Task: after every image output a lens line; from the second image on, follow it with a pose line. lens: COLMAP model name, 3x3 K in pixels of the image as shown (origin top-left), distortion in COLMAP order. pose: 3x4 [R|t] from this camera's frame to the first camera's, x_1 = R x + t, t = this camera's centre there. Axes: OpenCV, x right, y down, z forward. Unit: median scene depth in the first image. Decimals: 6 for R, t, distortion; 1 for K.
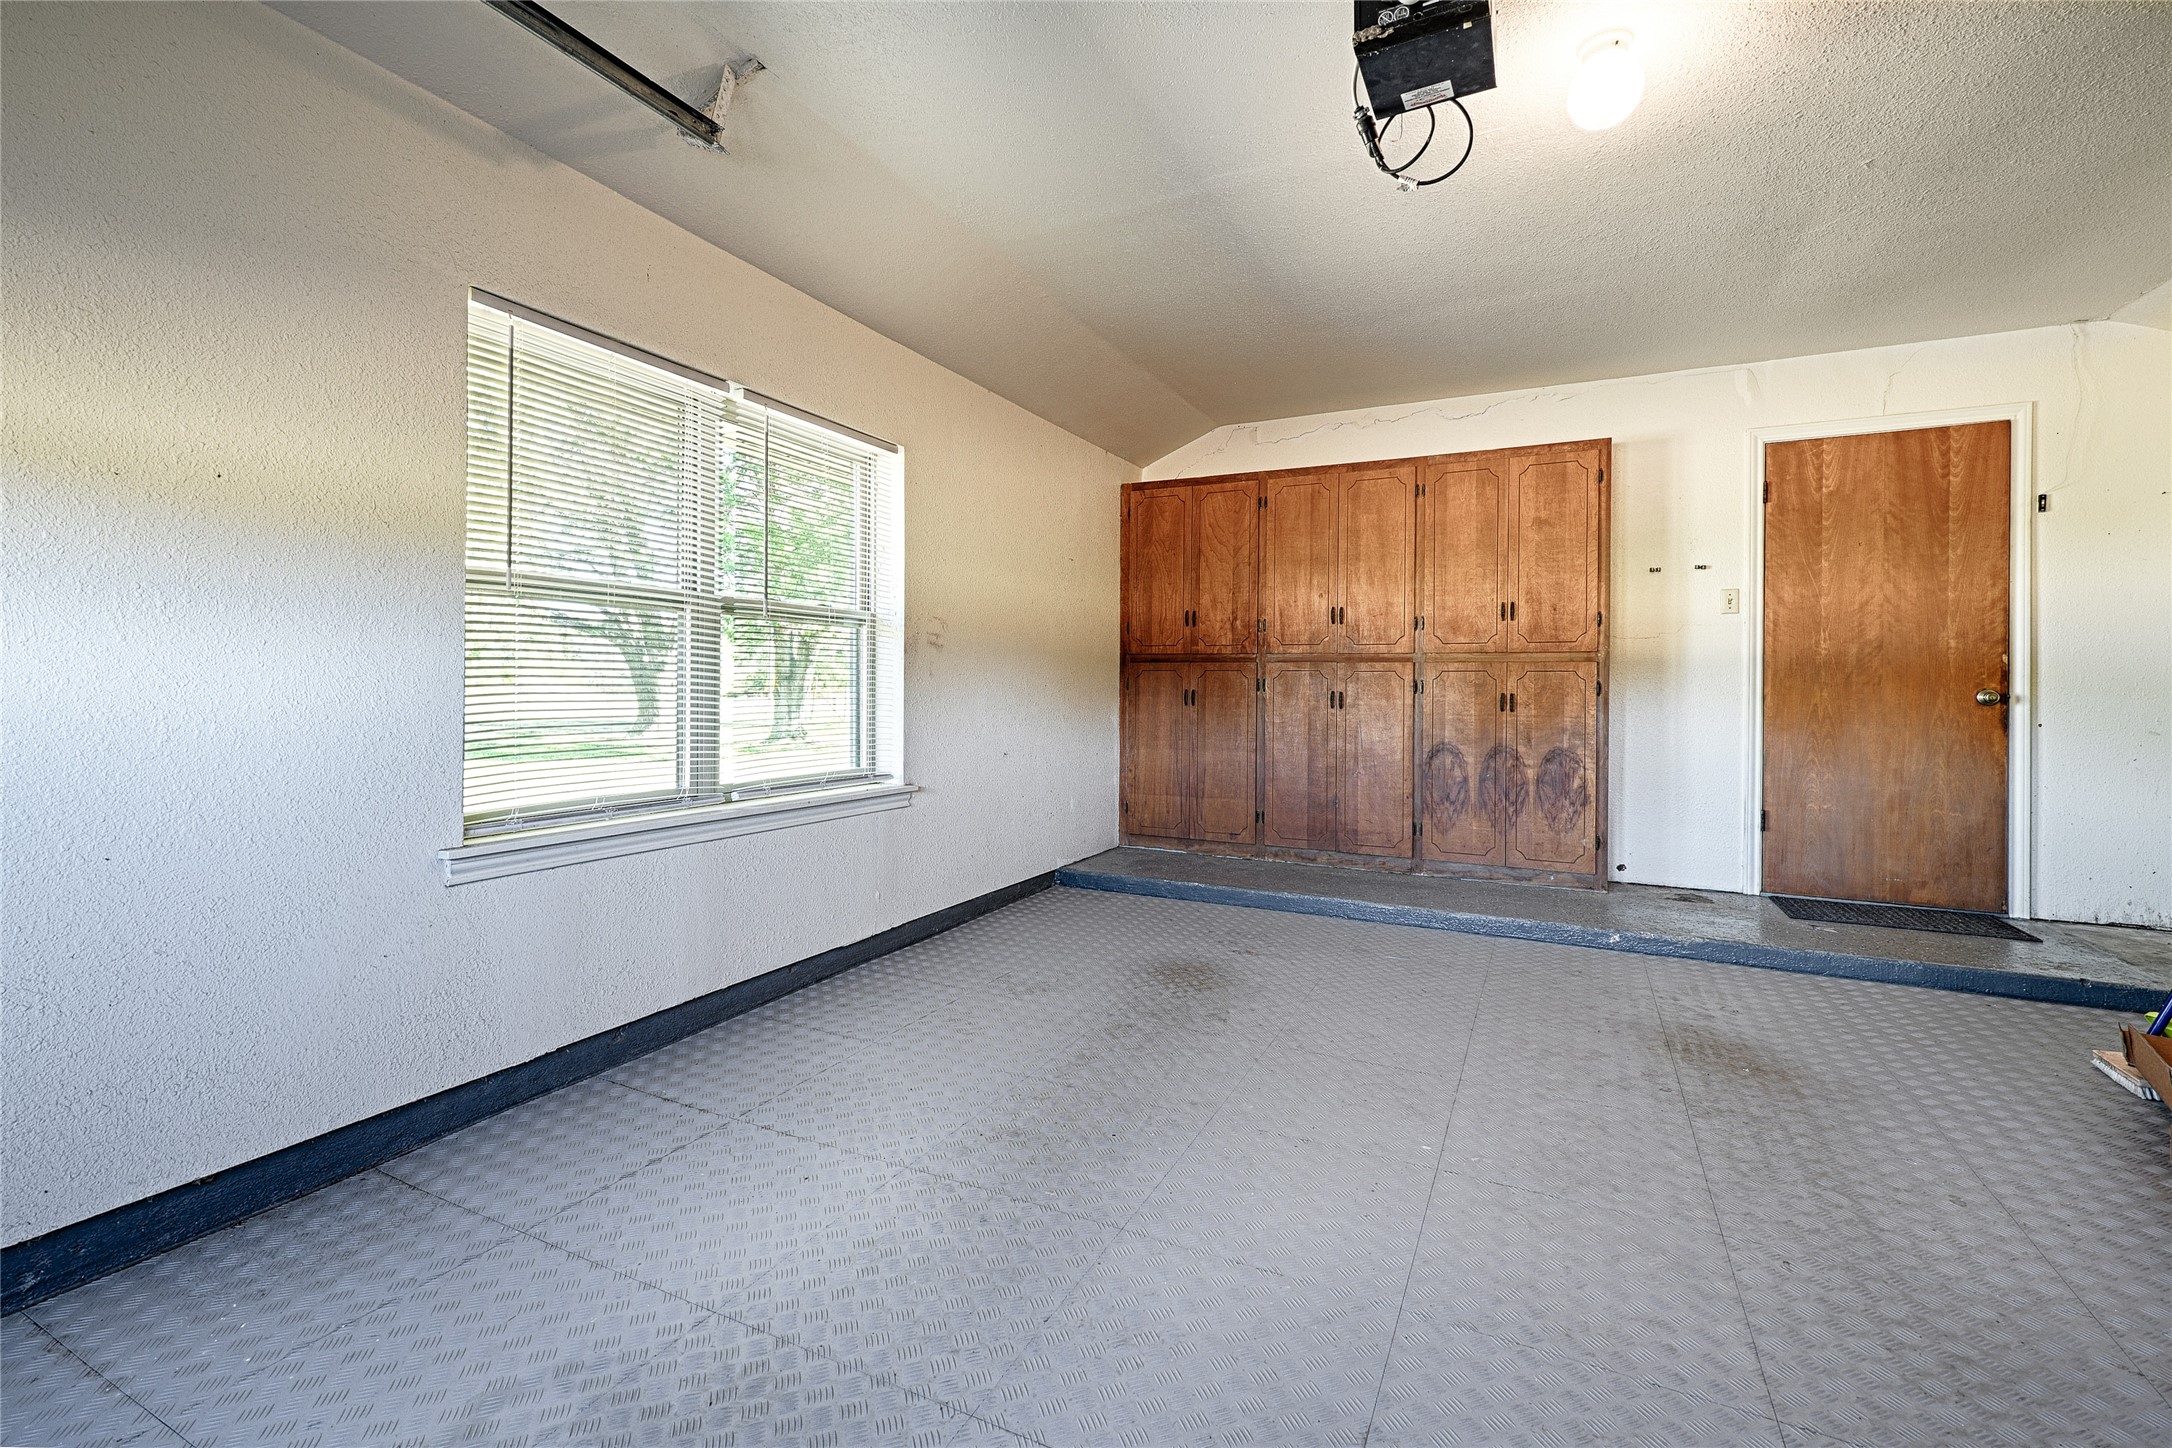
lens RADIAL K [[917.5, 0, 1098.6], [0, 917.5, 696.2], [0, 0, 1]] dist [0.001294, 0.000027]
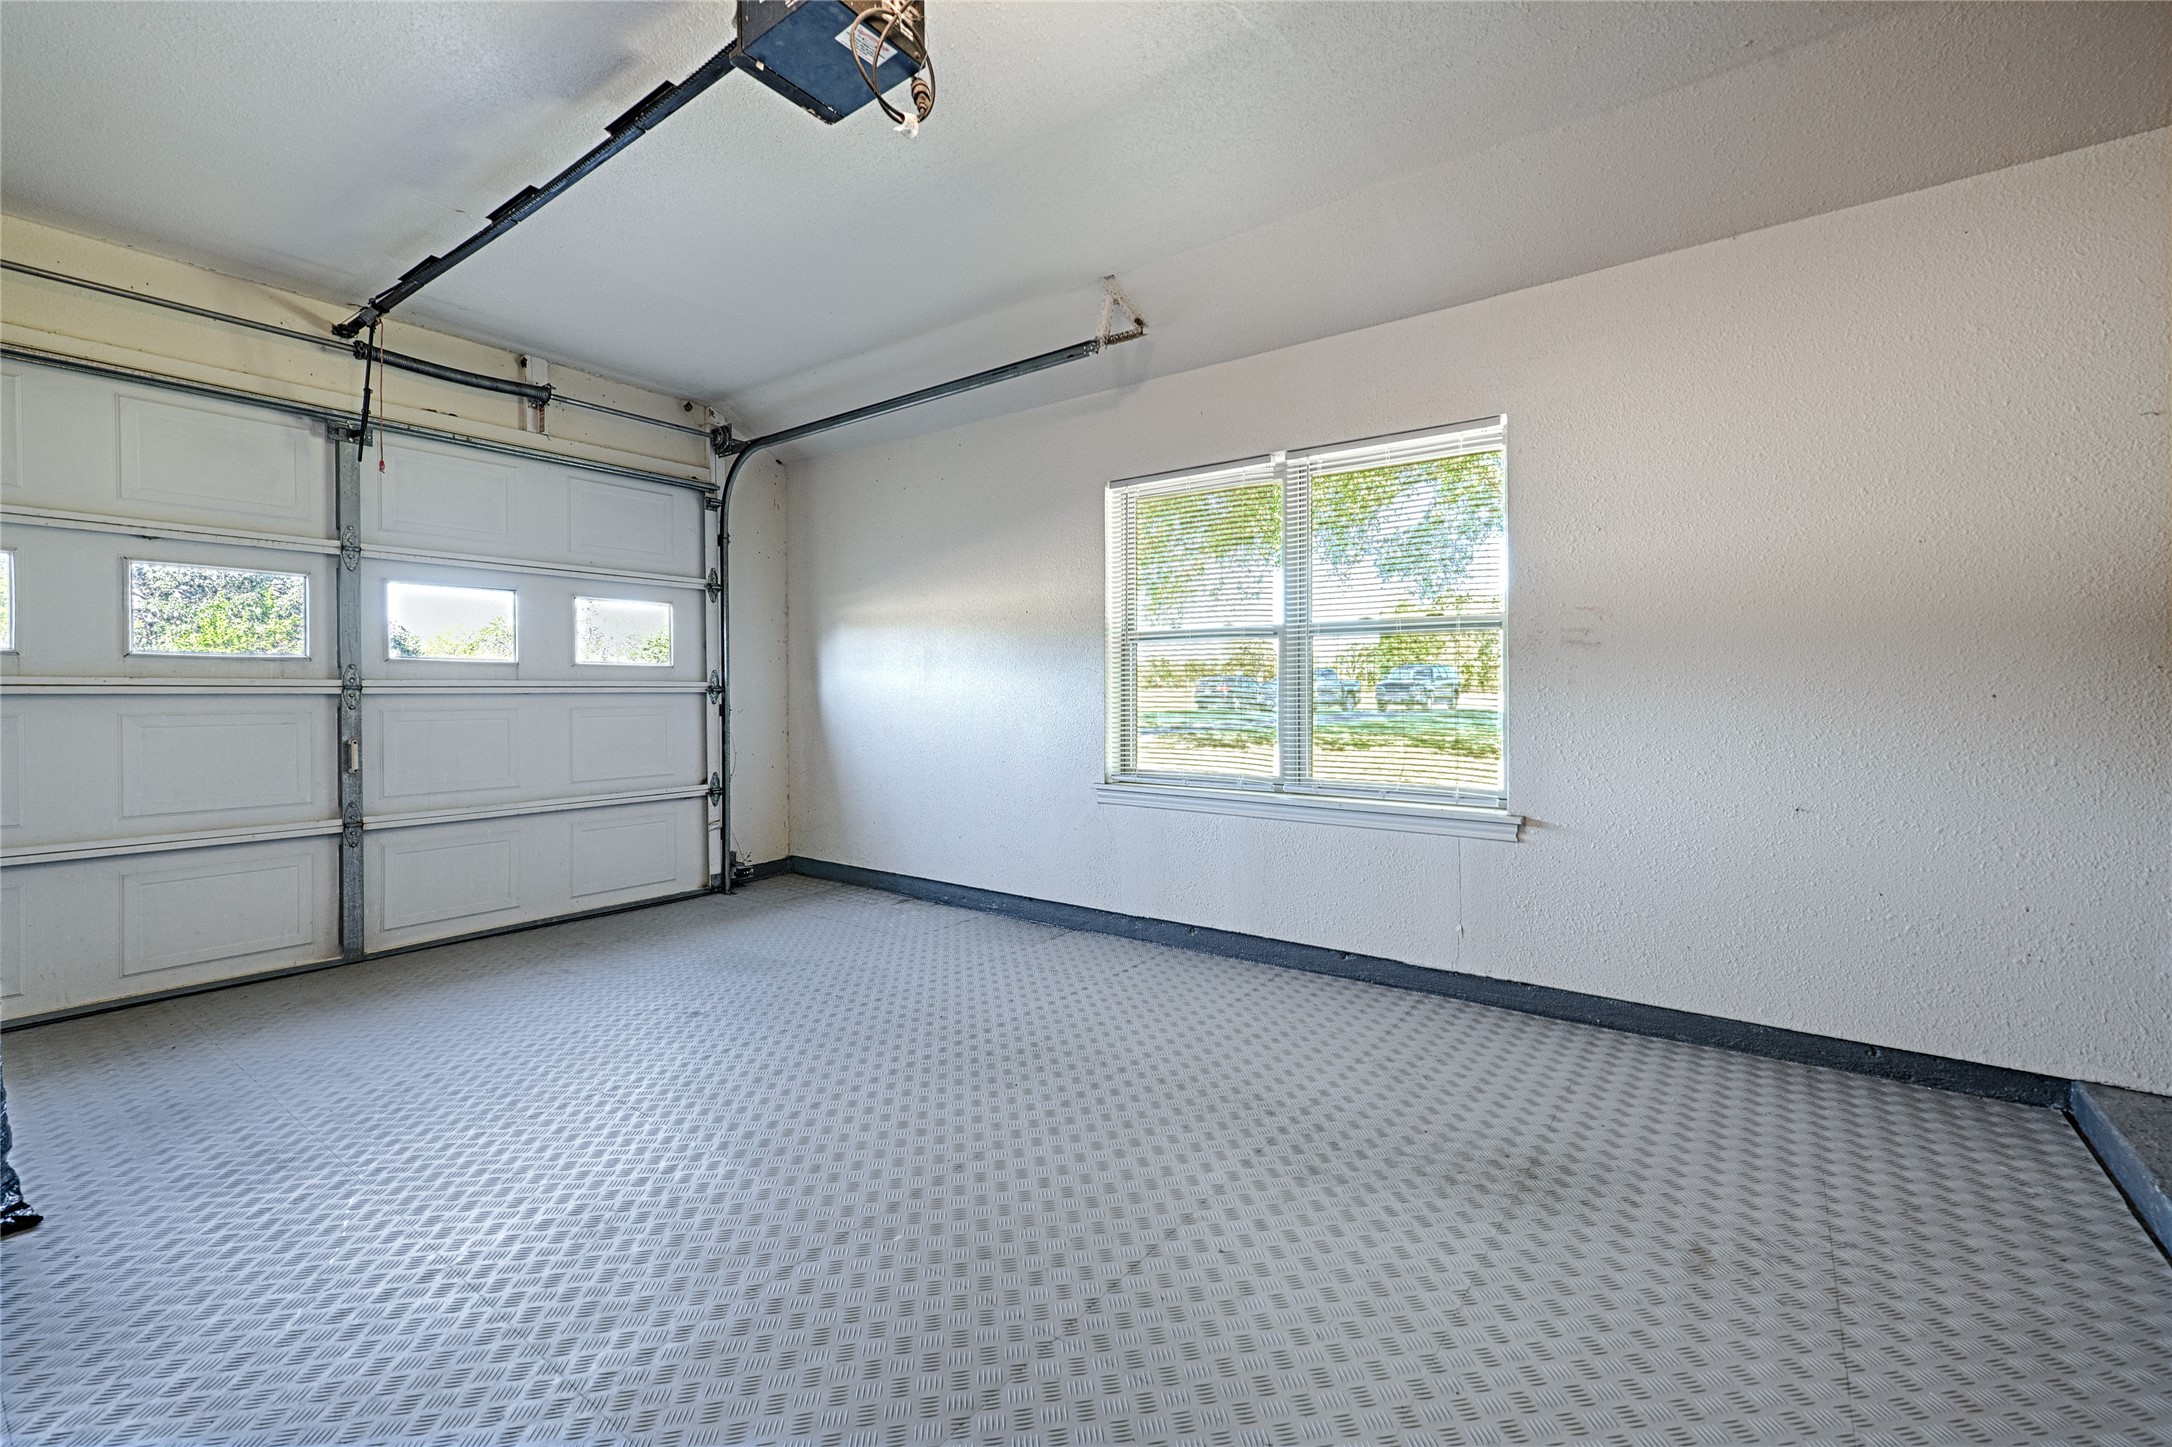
lens RADIAL K [[917.5, 0, 1098.6], [0, 917.5, 695.7], [0, 0, 1]] dist [0.001294, 0.000027]
pose [[-0.181873, 0.006137, -0.983303, 0.854279], [-0.008718, 0.999931, 0.007854, -0.019874], [0.983283, 0.010001, -0.181807, 0.984635]]
